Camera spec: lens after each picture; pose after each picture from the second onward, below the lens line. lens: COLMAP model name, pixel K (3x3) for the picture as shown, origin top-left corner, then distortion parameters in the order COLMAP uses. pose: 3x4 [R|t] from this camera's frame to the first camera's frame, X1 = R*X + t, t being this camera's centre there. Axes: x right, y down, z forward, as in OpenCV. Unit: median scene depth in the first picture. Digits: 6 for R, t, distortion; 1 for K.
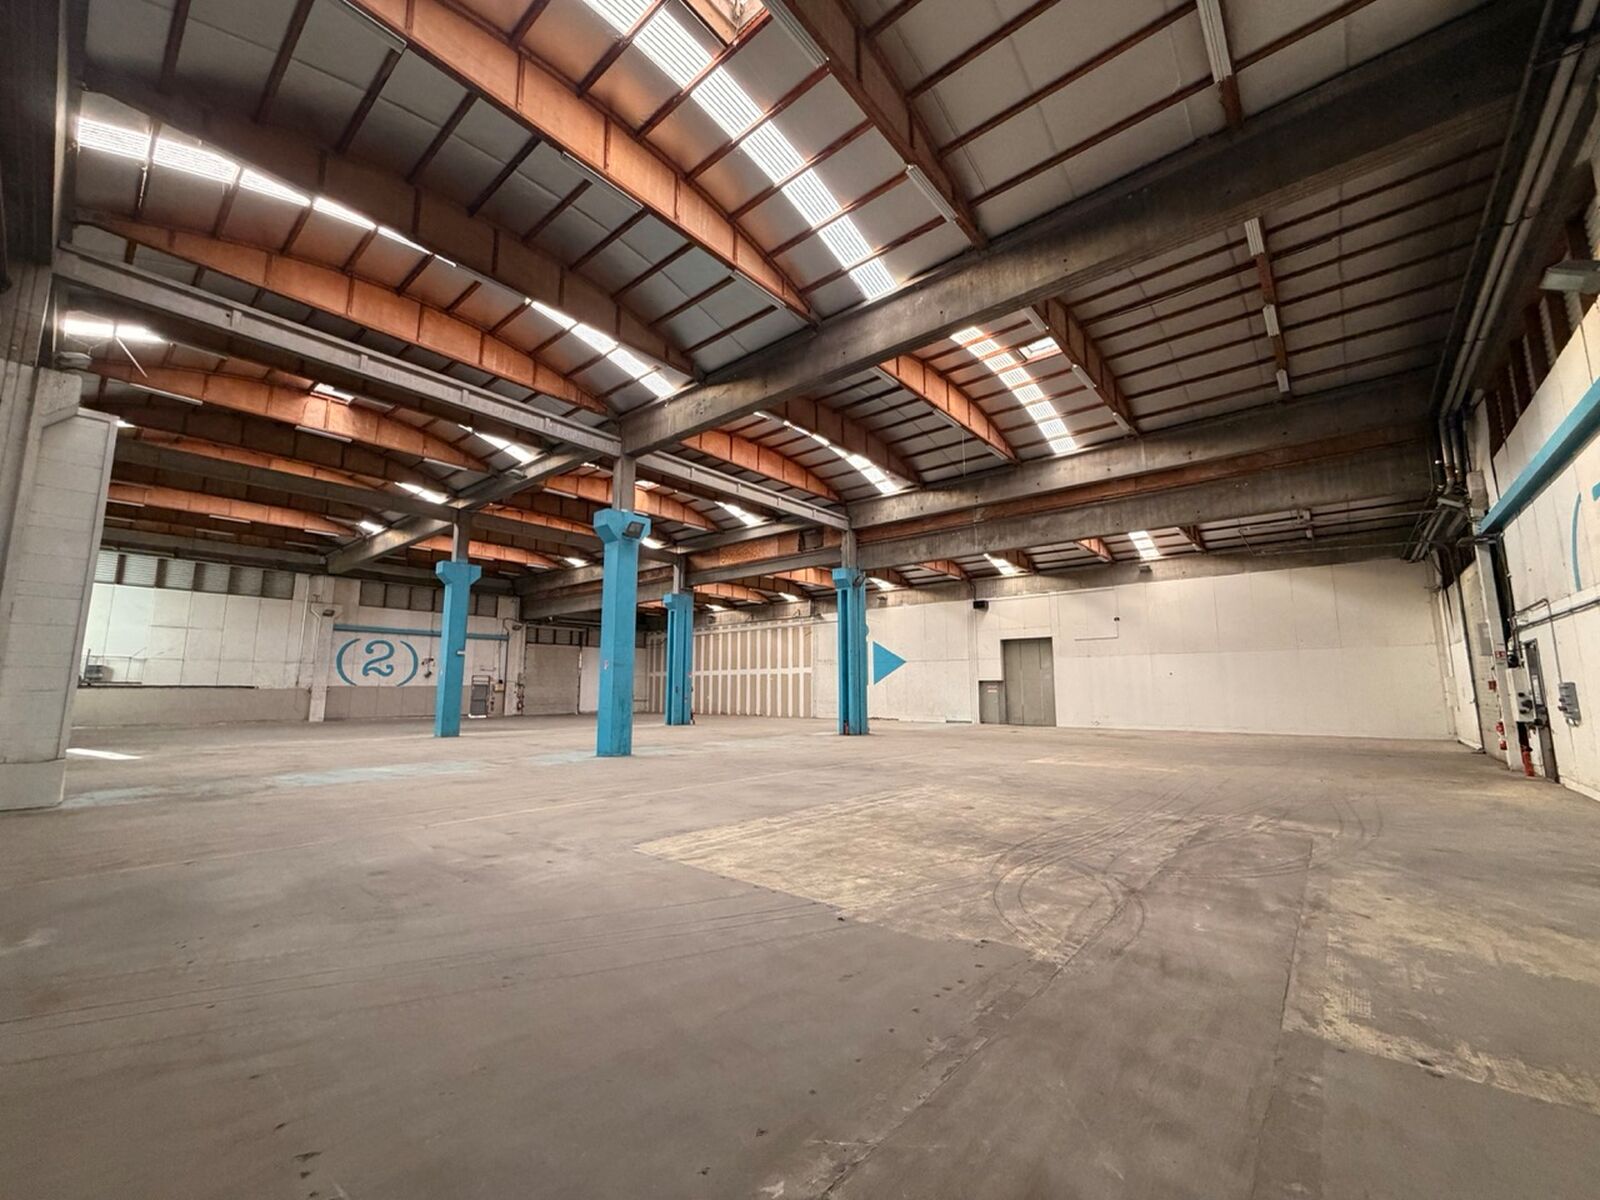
lens RADIAL K [[644.3, 0, 787.0], [0, 644.3, 603.7], [0, 0, 1]] dist [-0.018271, -0.000034]
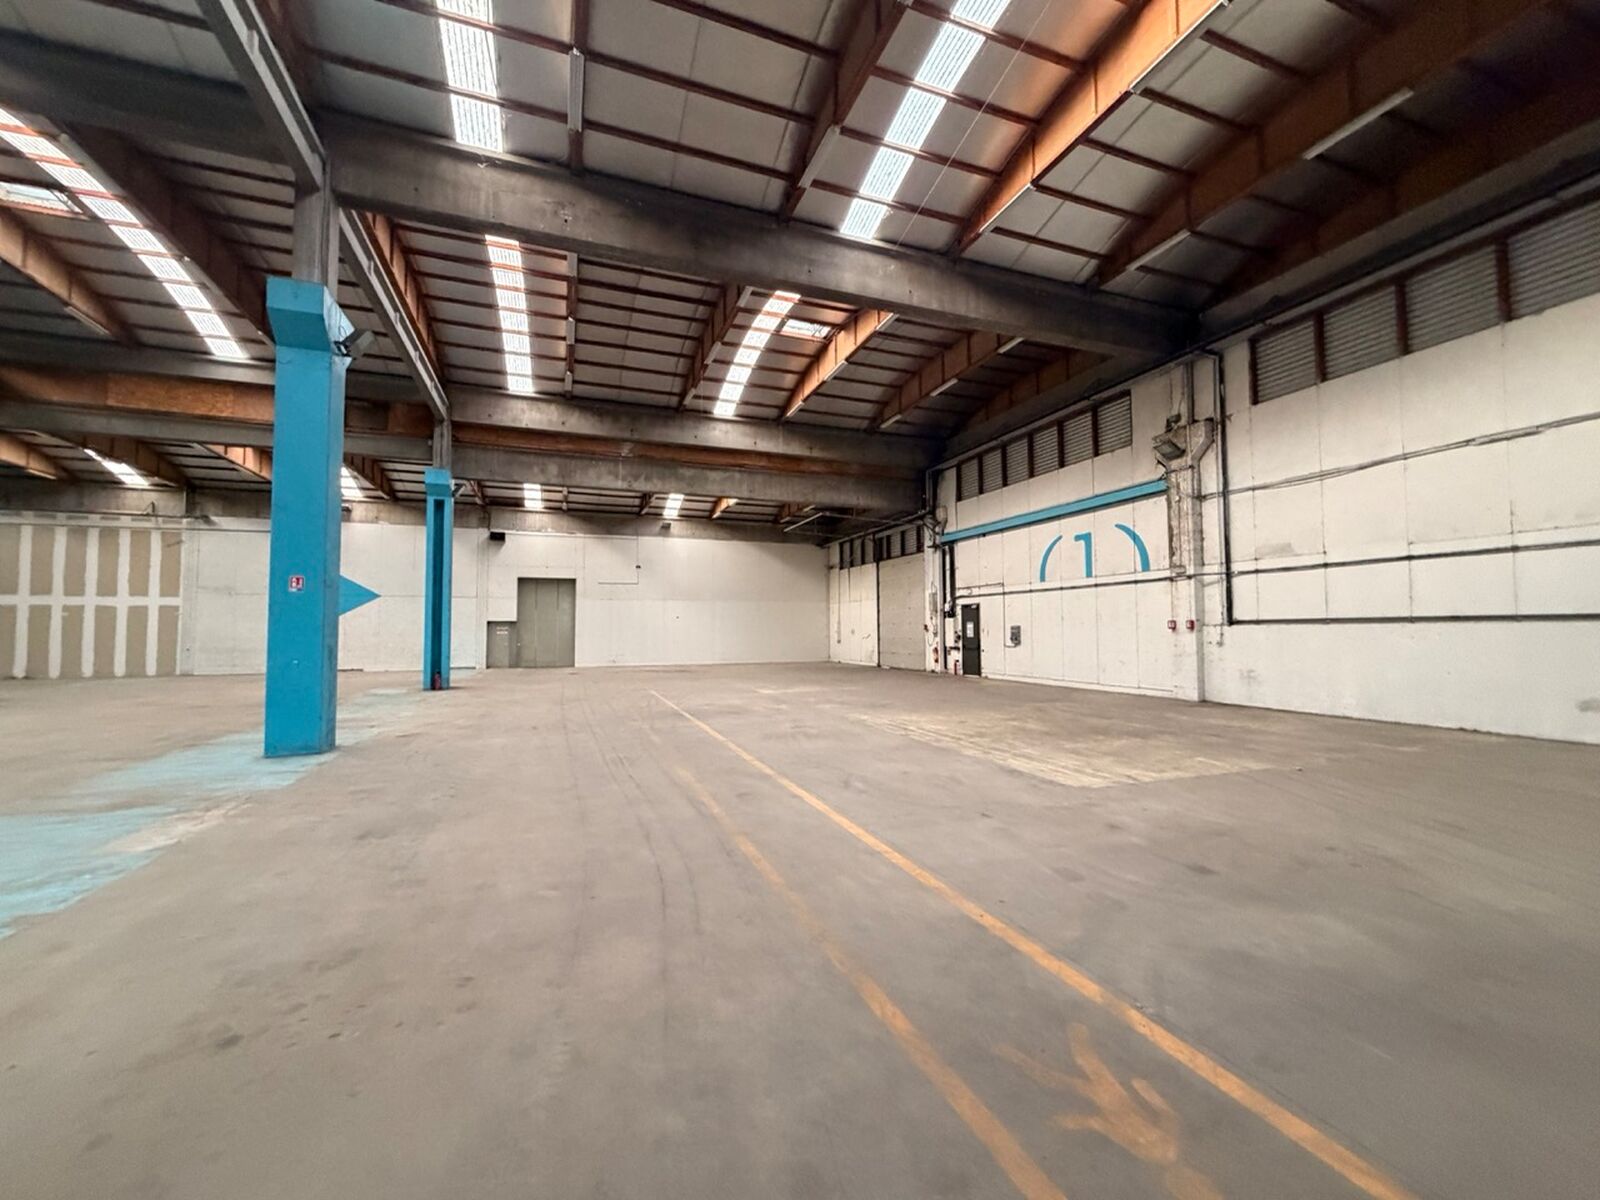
lens RADIAL K [[644.3, 0, 787.0], [0, 644.3, 603.7], [0, 0, 1]] dist [-0.018271, -0.000034]
pose [[0.462935, 0.036538, 0.885639, -0.356959], [-0.113099, 0.993418, 0.018134, 0.038642], [-0.879147, -0.108559, 0.464021, 0.264971]]
